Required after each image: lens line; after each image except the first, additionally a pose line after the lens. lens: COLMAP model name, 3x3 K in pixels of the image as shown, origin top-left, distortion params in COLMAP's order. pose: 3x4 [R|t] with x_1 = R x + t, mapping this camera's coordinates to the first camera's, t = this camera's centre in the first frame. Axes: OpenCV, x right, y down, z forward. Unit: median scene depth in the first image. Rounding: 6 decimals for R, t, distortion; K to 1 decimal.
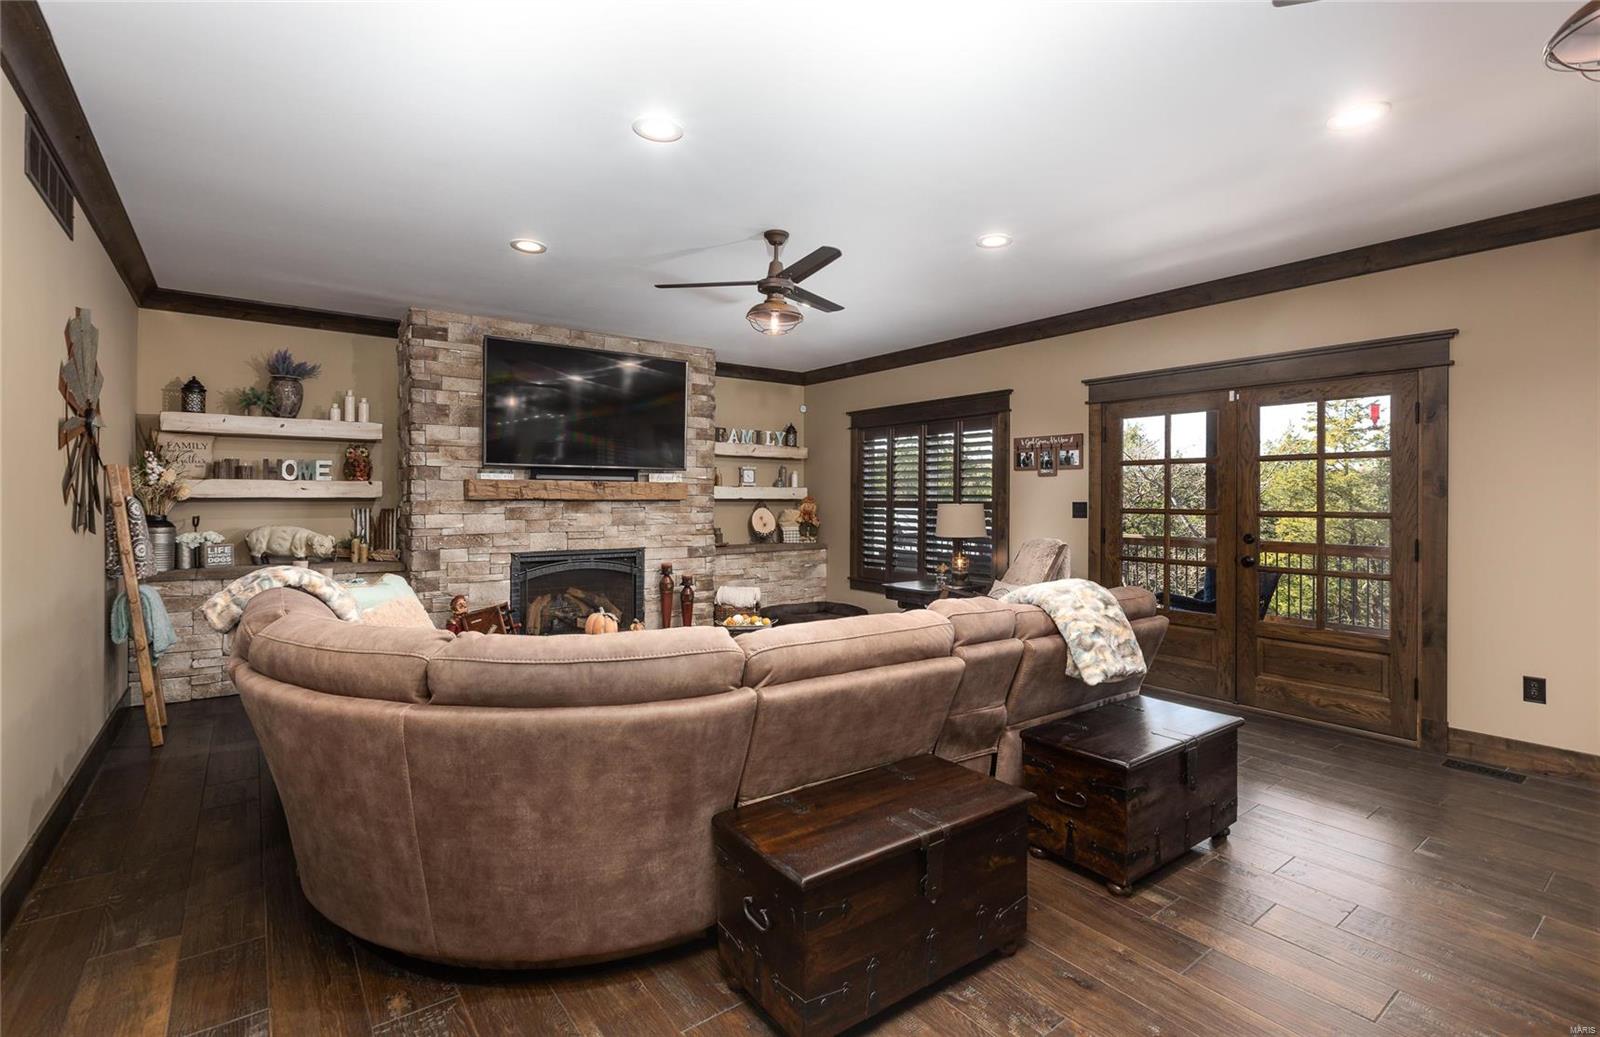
lens RADIAL K [[735.2, 0, 796.2], [0, 735.2, 515.7], [0, 0, 1]] dist [0.004487, 0.000007]
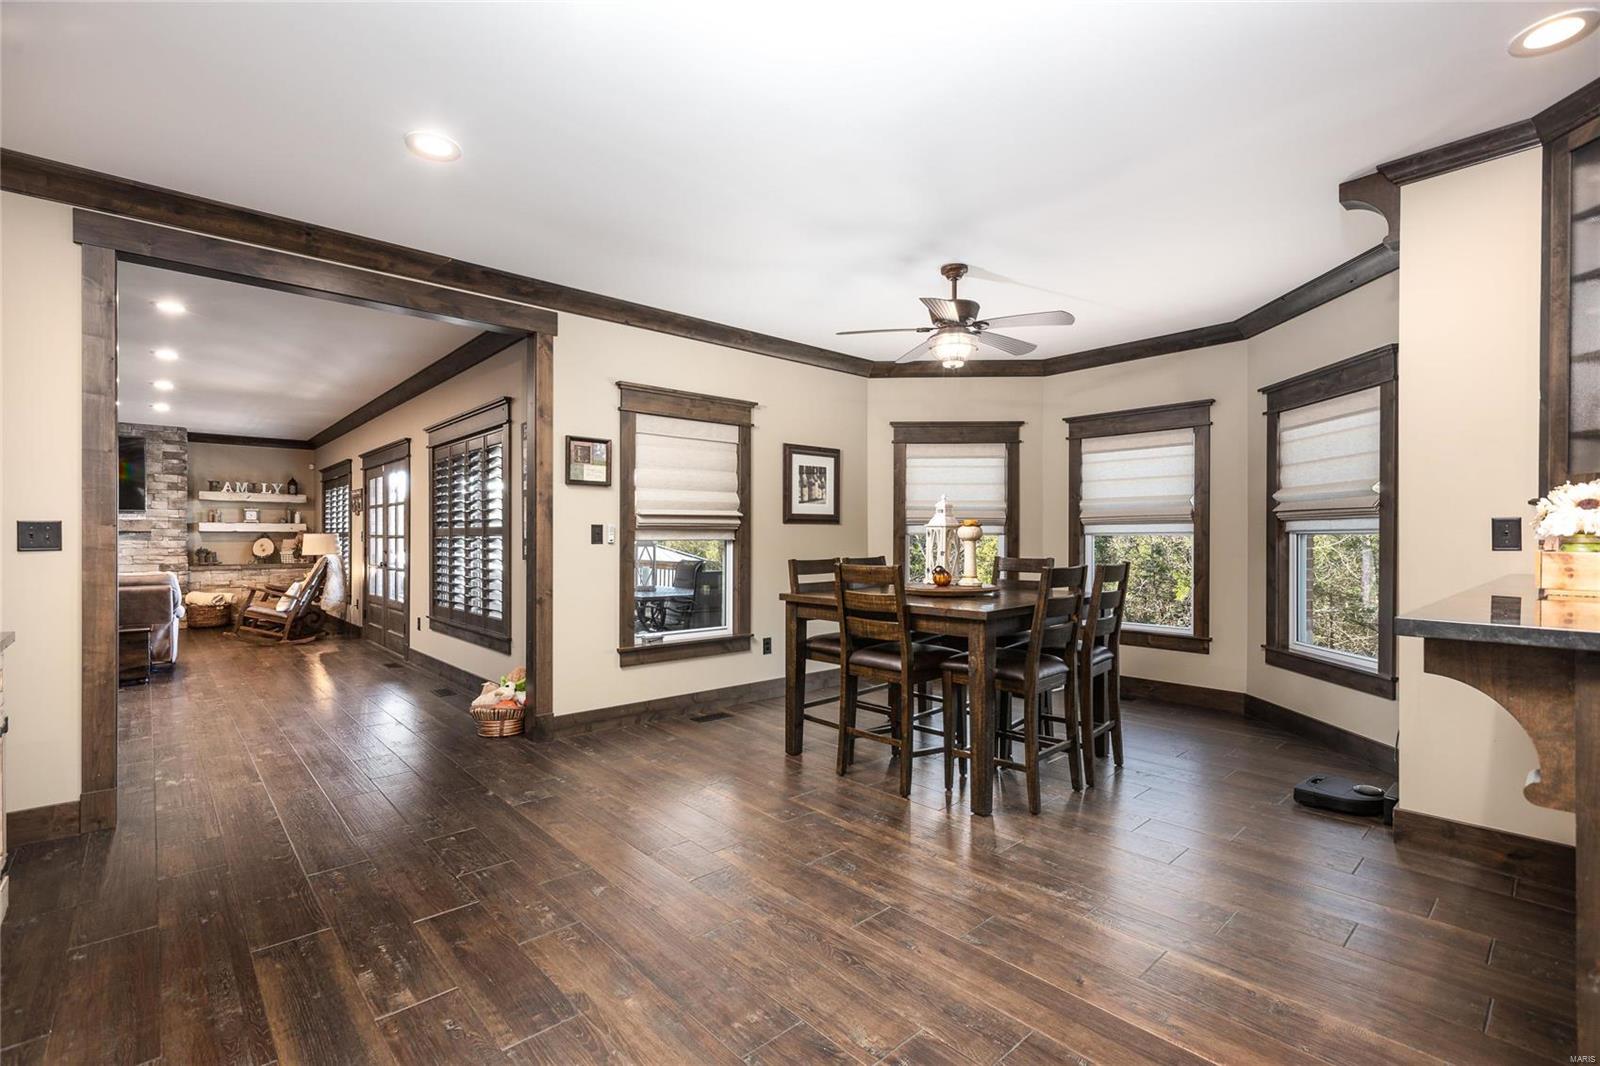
lens RADIAL K [[739.9, 0, 790.4], [0, 739.9, 549.7], [0, 0, 1]] dist [0.016285, -0.000360]
pose [[0.996913, -0.005748, 0.078300, 1.087967], [0.006259, 0.999961, -0.006281, 0.034486], [-0.078261, 0.006751, 0.996910, -0.634688]]
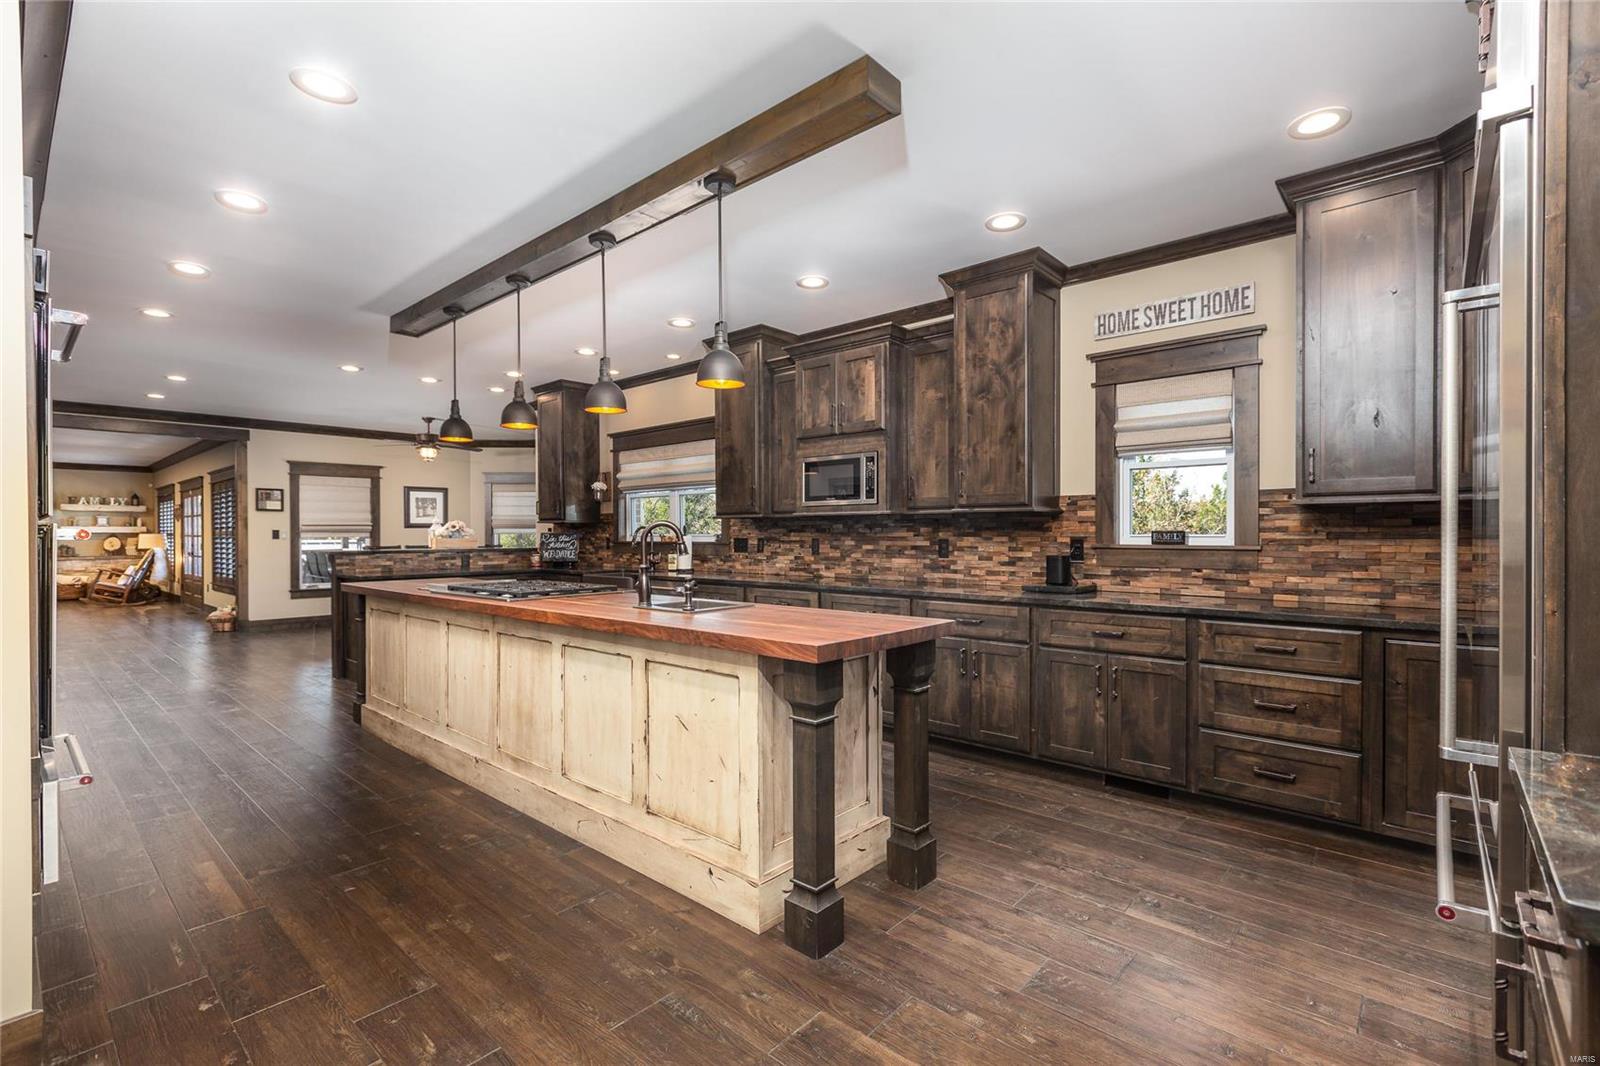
lens RADIAL K [[739.9, 0, 799.8], [0, 739.9, 550.1], [0, 0, 1]] dist [0.016285, -0.000360]
pose [[0.982401, -0.011950, 0.186400, 1.777568], [0.012318, 0.999924, -0.000817, 0.061792], [-0.186376, 0.003099, 0.982474, -1.672209]]
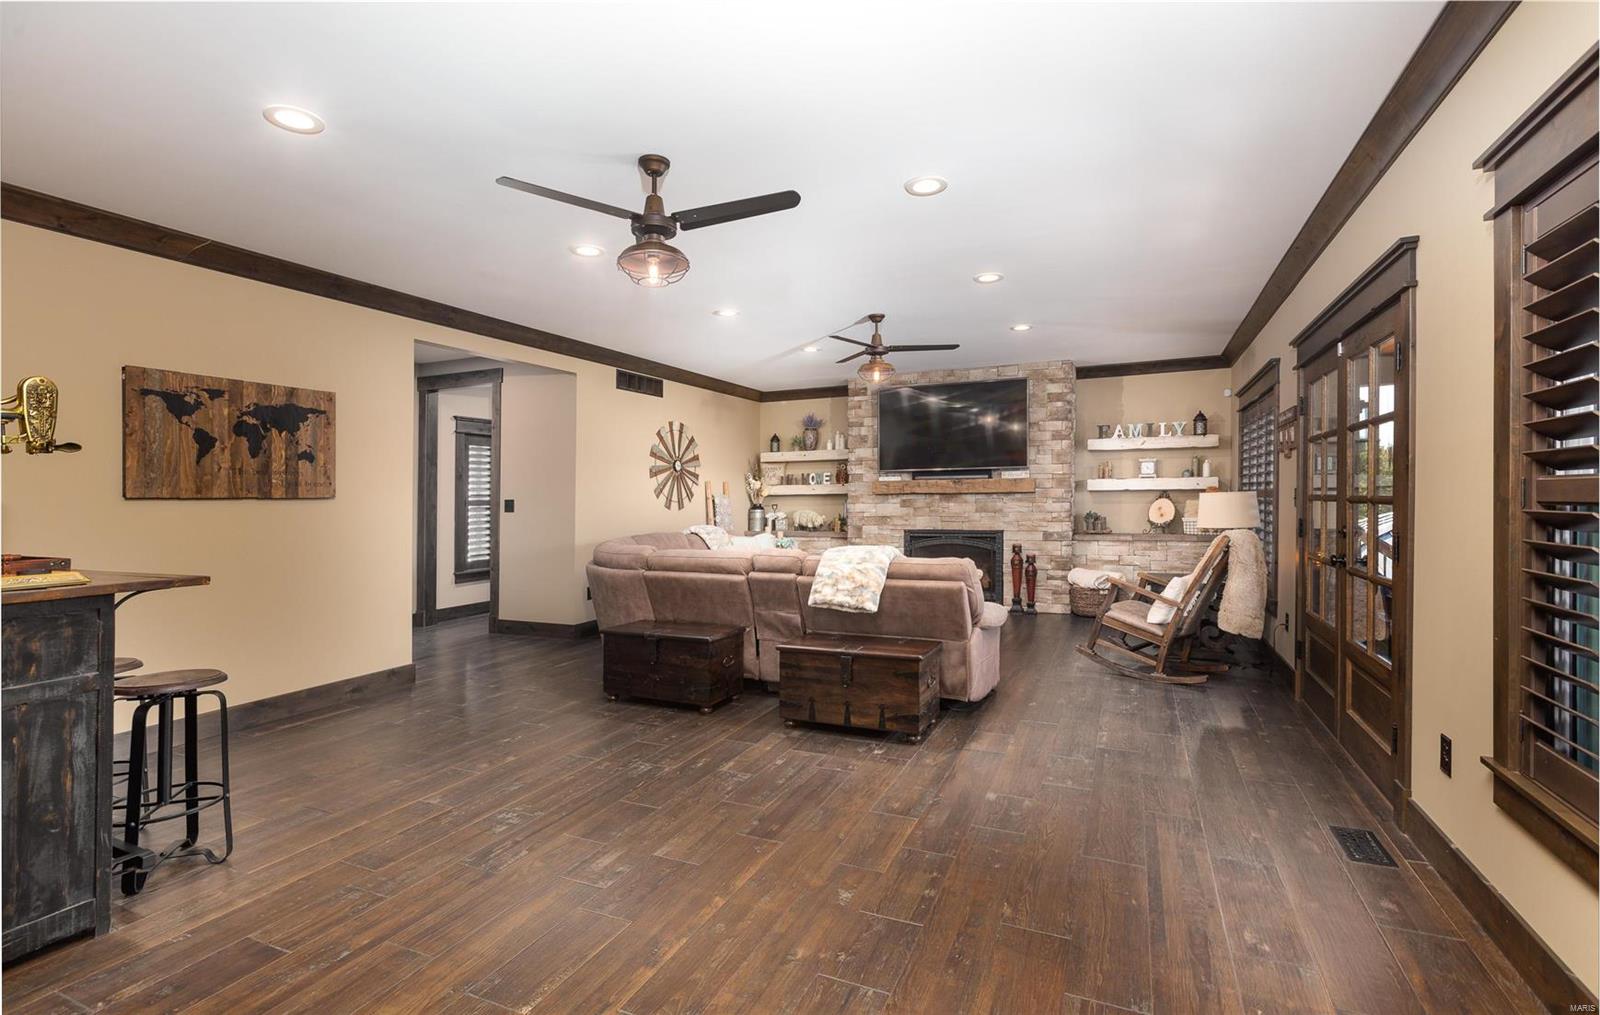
lens RADIAL K [[732.3, 0, 790.5], [0, 732.3, 501.8], [0, 0, 1]] dist [0.001511, -0.000038]
pose [[0.479704, -0.003521, -0.877423, 0.770482], [-0.006880, 0.999946, -0.007774, 0.007061], [0.877403, 0.009766, 0.479654, 0.083590]]
